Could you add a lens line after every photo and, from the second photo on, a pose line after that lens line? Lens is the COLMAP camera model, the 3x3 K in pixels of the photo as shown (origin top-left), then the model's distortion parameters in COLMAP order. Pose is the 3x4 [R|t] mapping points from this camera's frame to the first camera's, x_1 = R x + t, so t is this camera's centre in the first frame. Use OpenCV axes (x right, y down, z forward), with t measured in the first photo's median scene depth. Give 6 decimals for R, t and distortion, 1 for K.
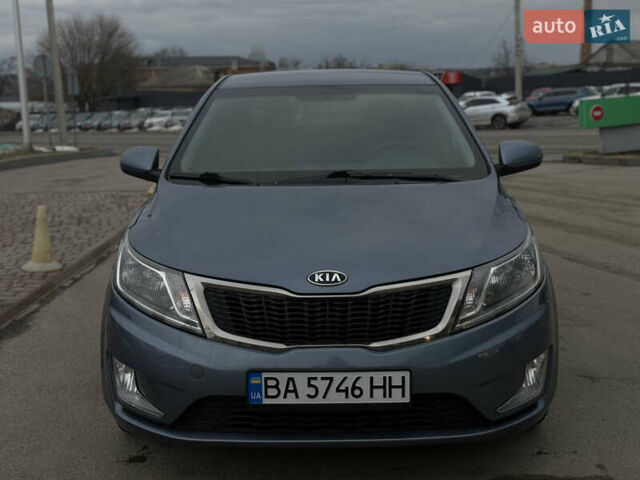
lens RADIAL K [[902.0, 0, 320.0], [0, 902.0, 240.0], [0, 0, 1]] dist [0.132941, -0.027920]
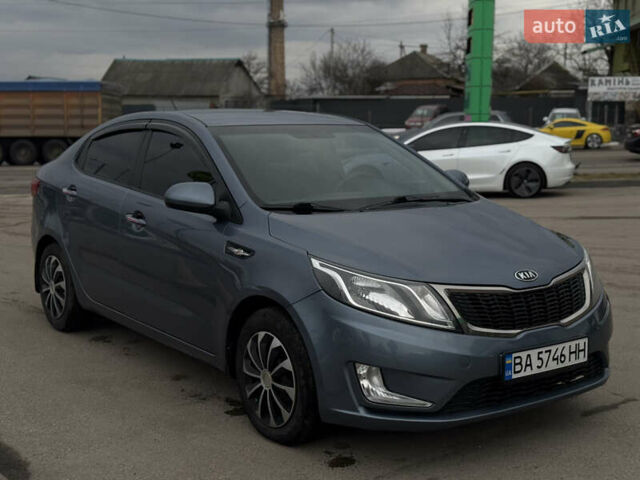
lens RADIAL K [[902.0, 0, 320.0], [0, 902.0, 240.0], [0, 0, 1]] dist [0.132941, -0.027920]
pose [[0.798817, -0.066455, 0.597892, -1.019469], [0.088125, 0.996085, -0.007026, -0.025607], [-0.595084, 0.058302, 0.801546, 0.135349]]
